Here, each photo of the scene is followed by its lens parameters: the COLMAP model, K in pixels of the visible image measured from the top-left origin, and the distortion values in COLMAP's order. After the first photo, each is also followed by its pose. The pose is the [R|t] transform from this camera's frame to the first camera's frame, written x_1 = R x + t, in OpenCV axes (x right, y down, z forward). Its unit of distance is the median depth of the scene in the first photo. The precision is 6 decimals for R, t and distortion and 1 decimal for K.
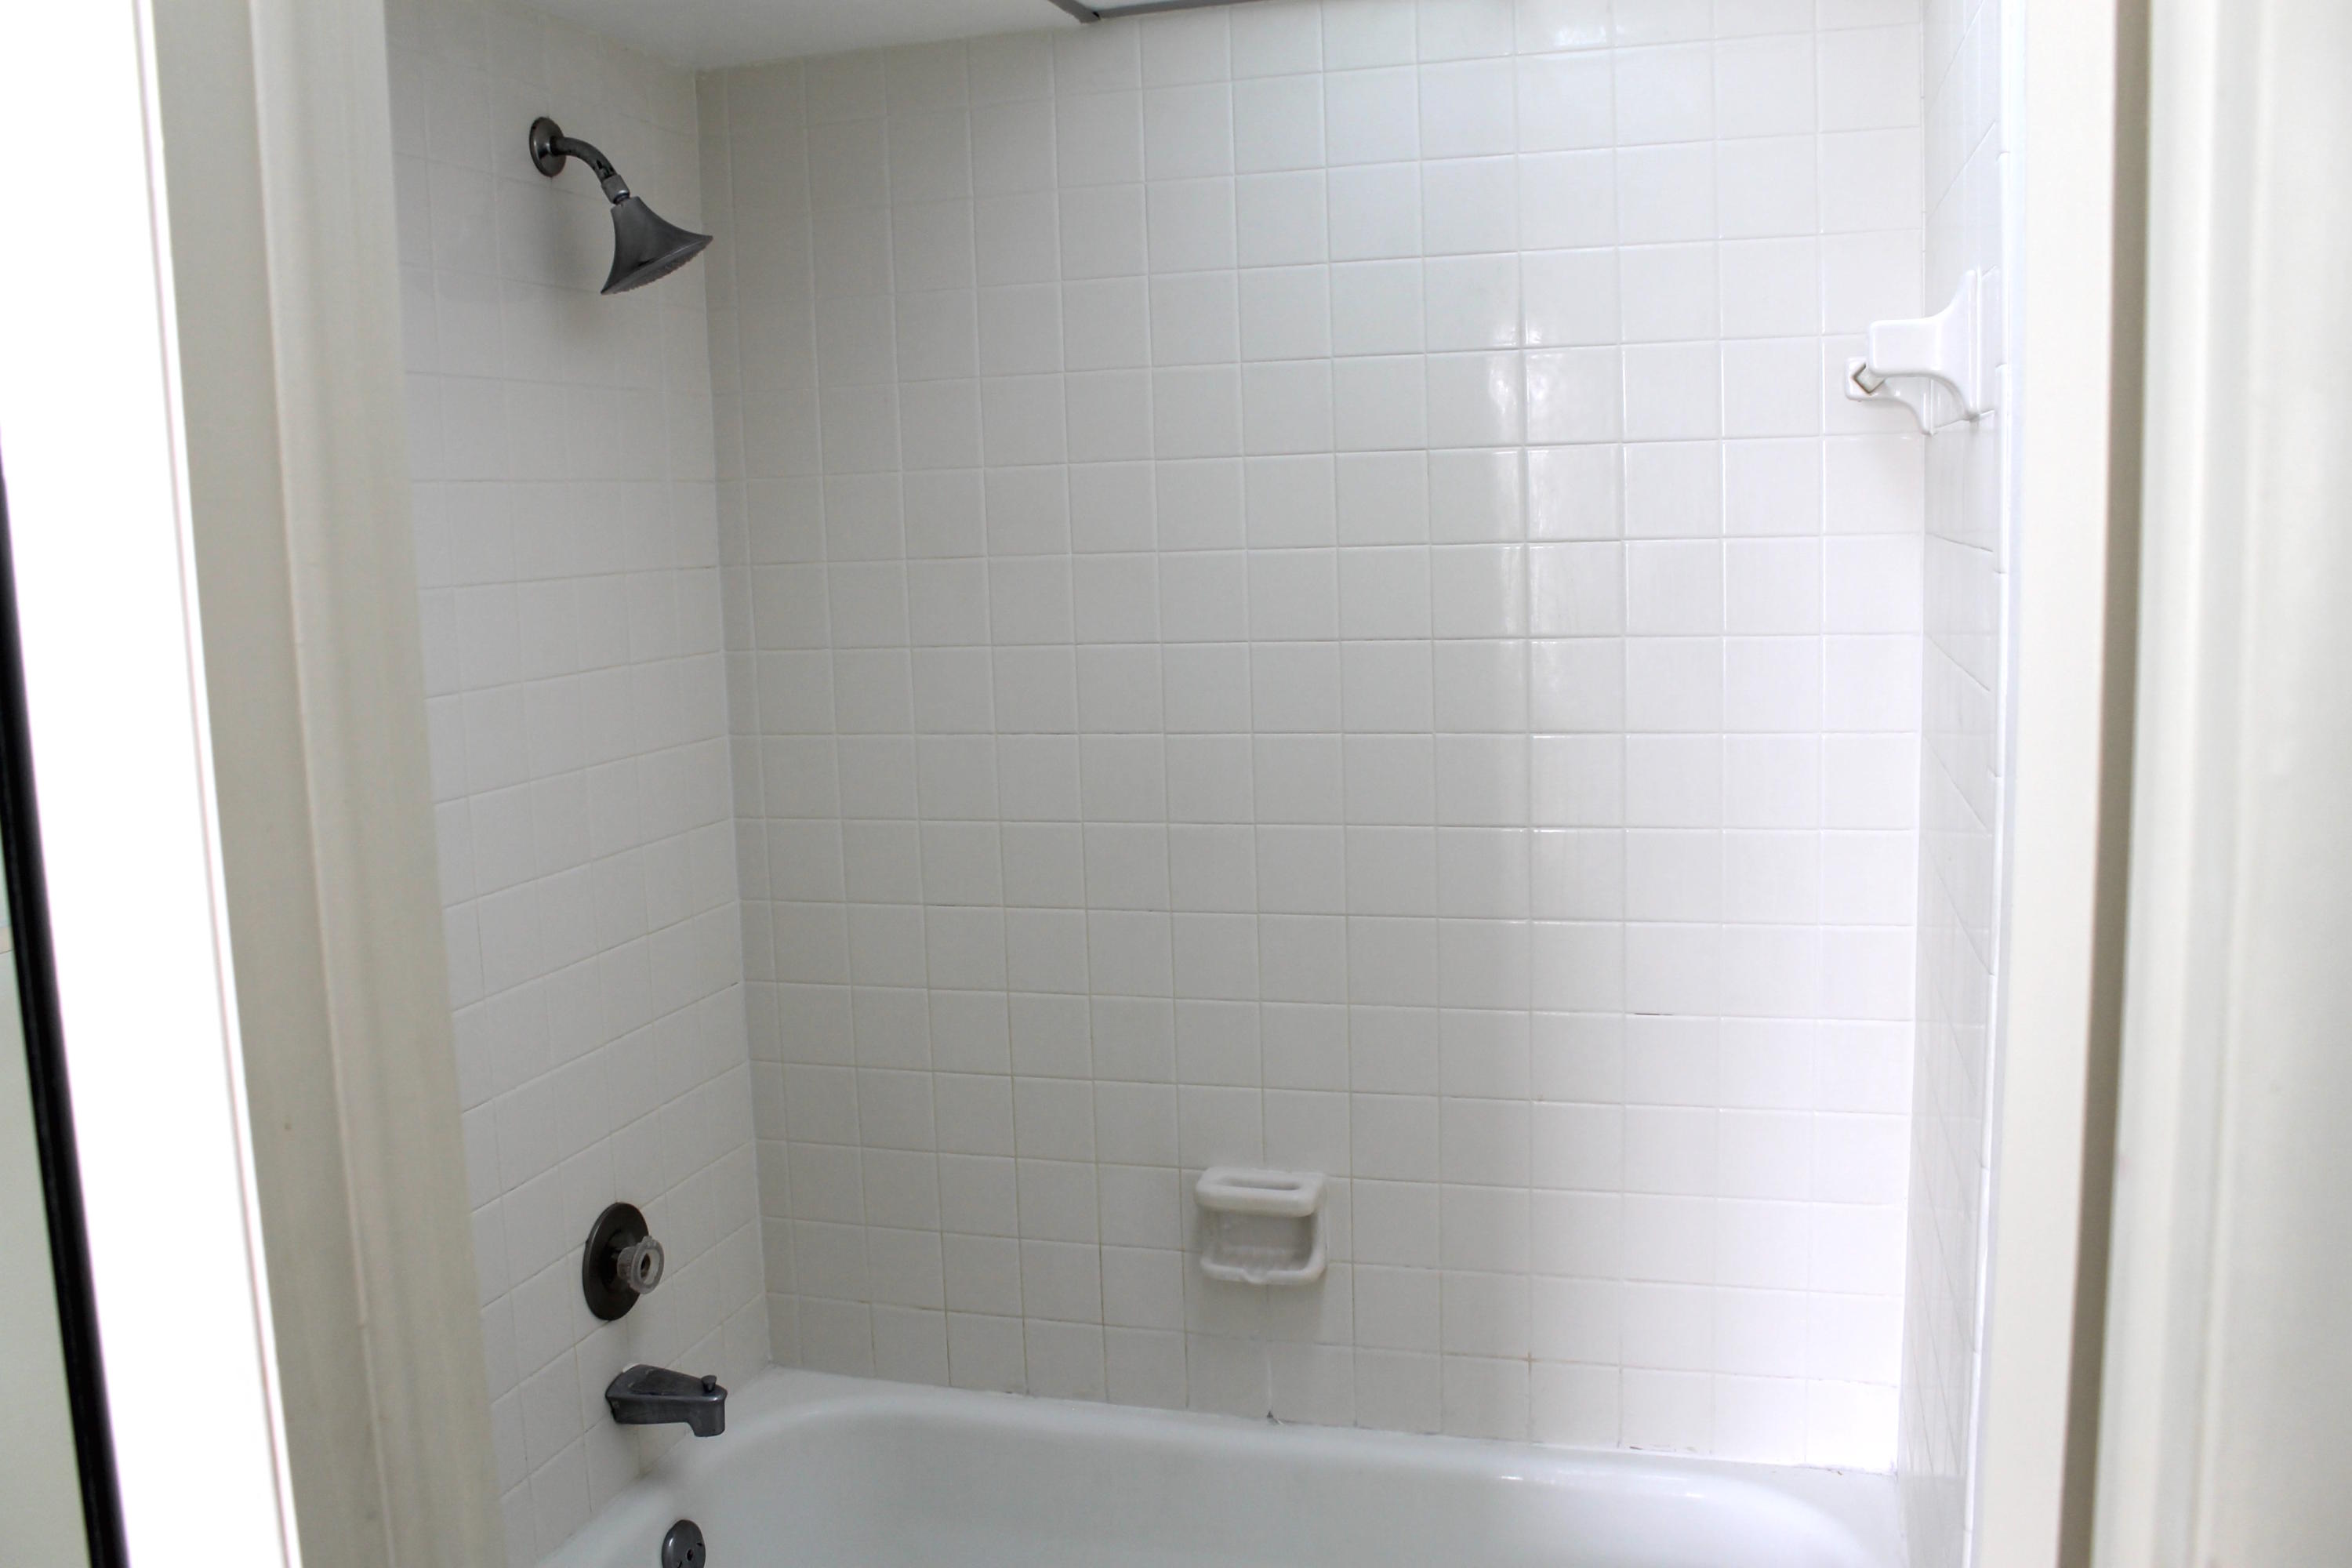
lens RADIAL K [[2037.2, 0, 1179.7], [0, 2037.2, 739.5], [0, 0, 1]] dist [-0.138222, 0.006088]
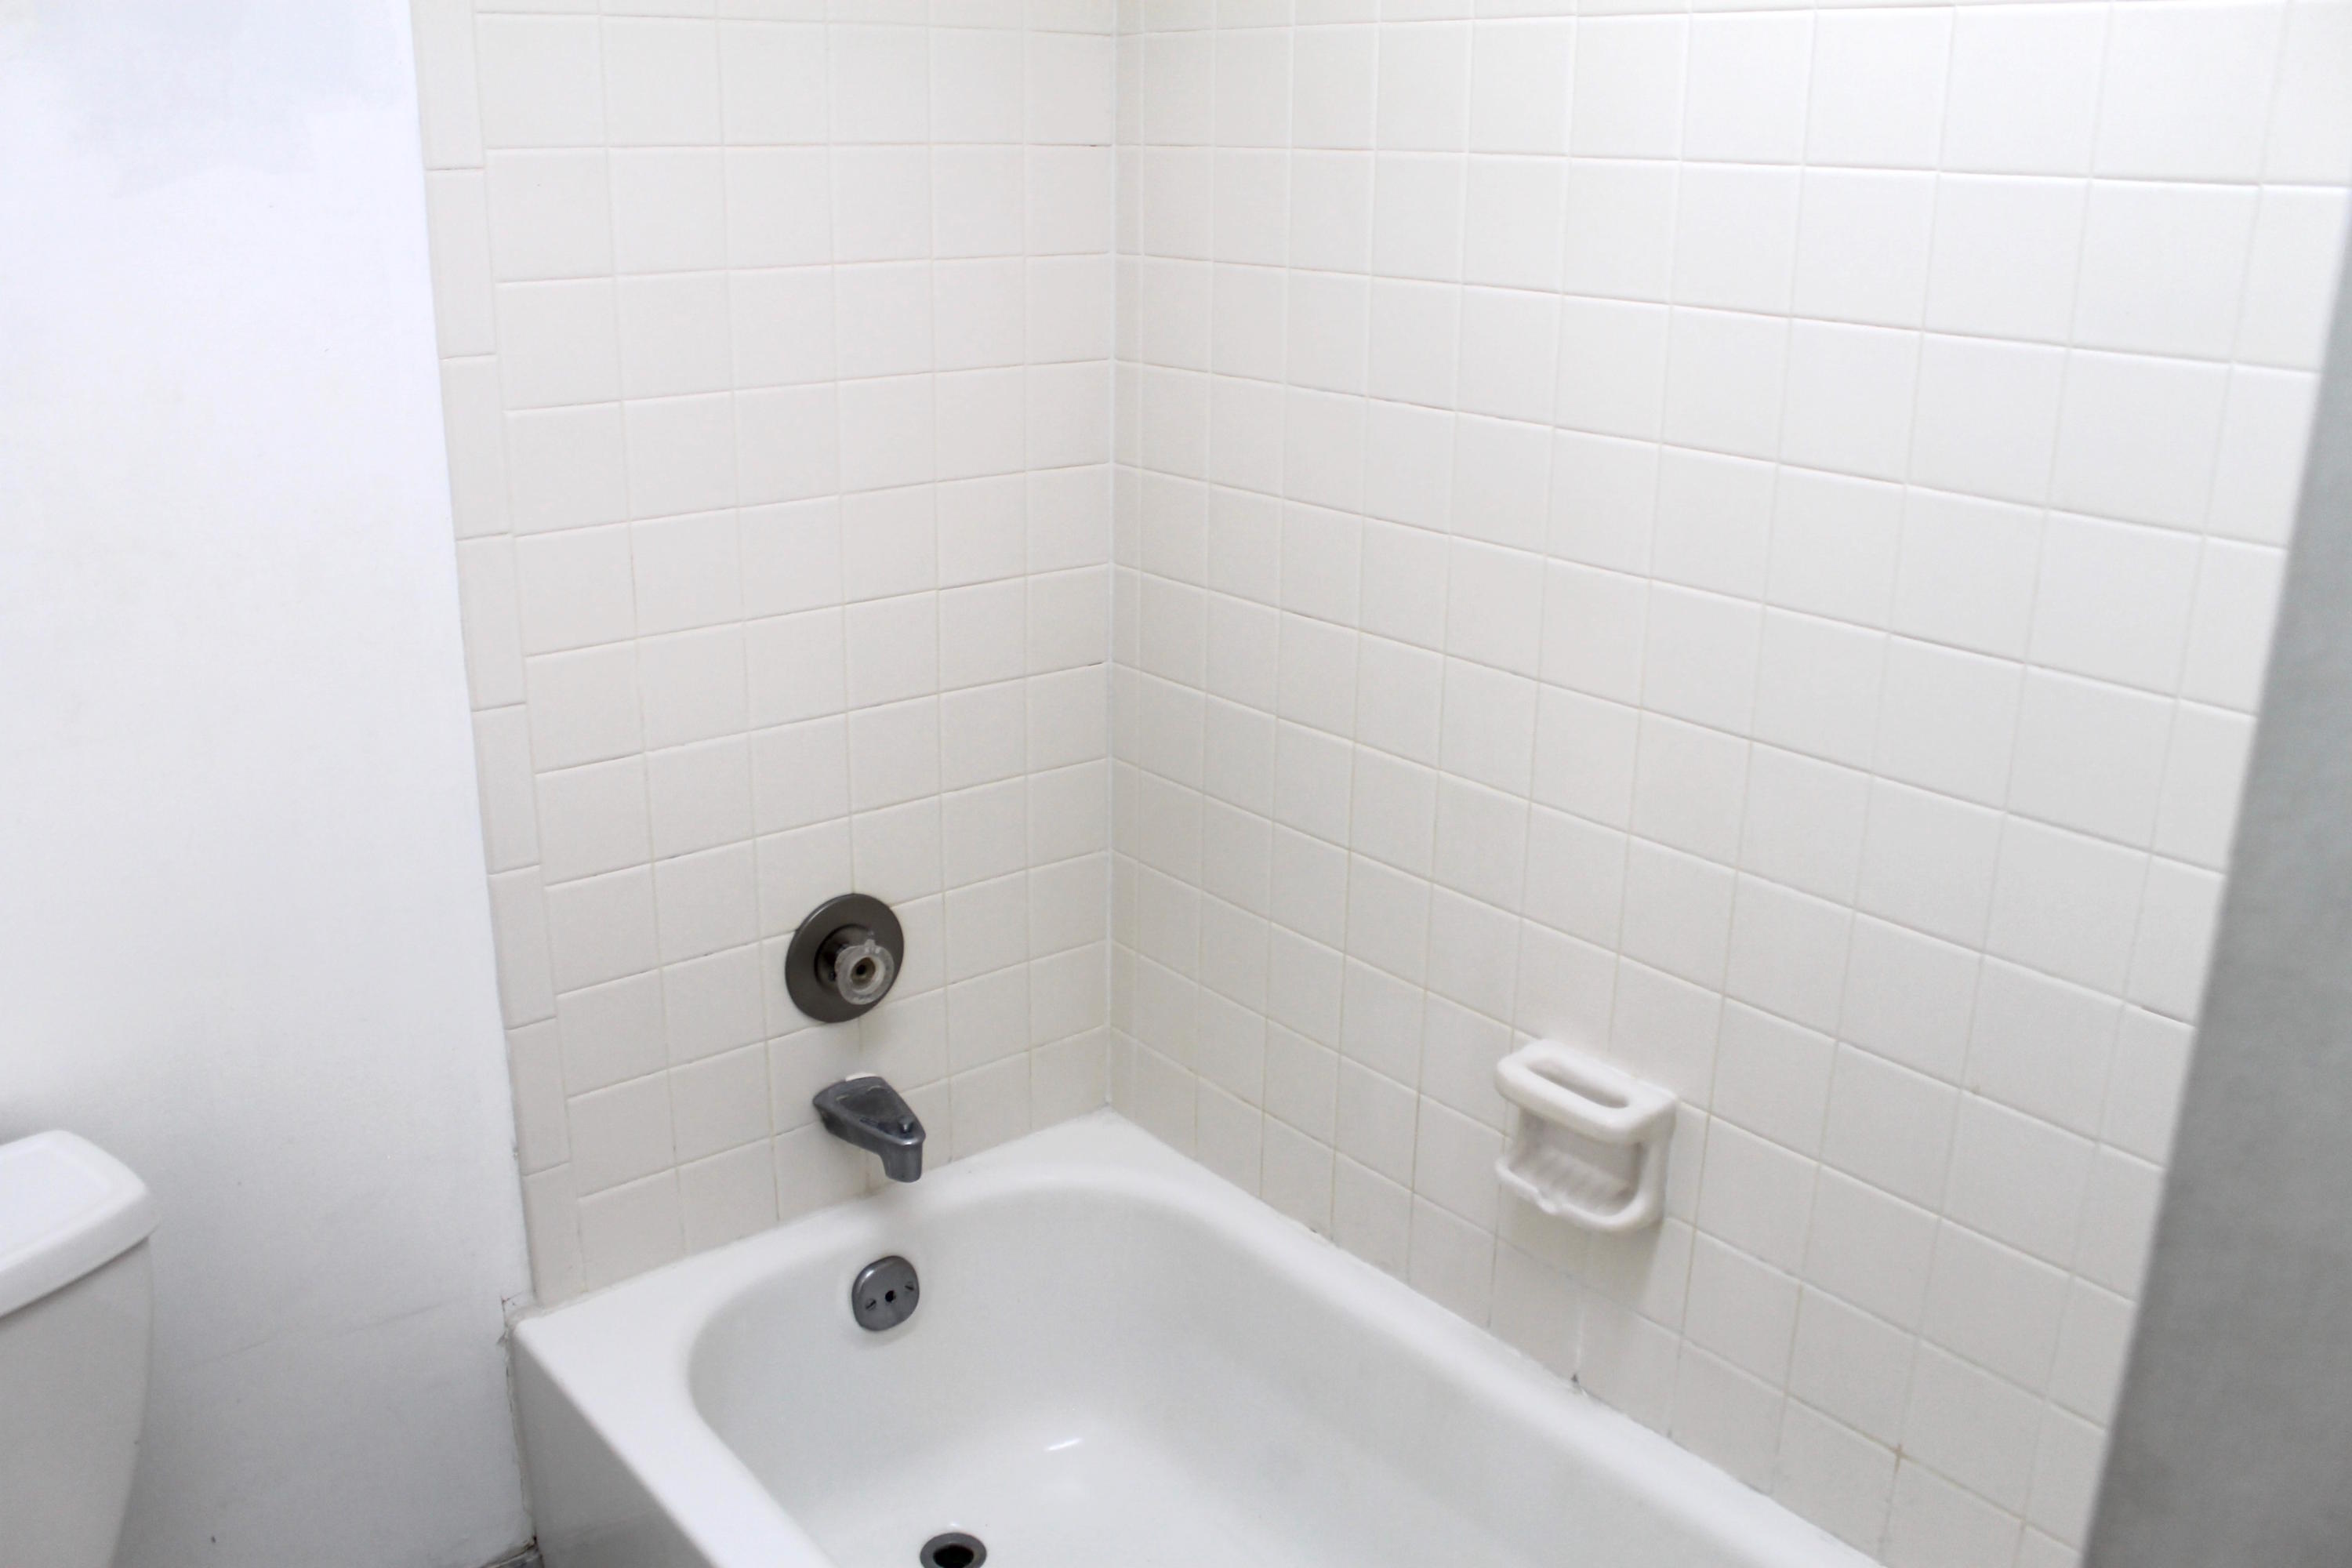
lens RADIAL K [[2037.2, 0, 1179.7], [0, 2037.2, 739.5], [0, 0, 1]] dist [-0.138222, 0.006088]
pose [[0.813955, 0.207448, -0.542626, 0.280908], [-0.097200, 0.969532, 0.224853, -0.041355], [0.572739, -0.130277, 0.809319, 0.360782]]
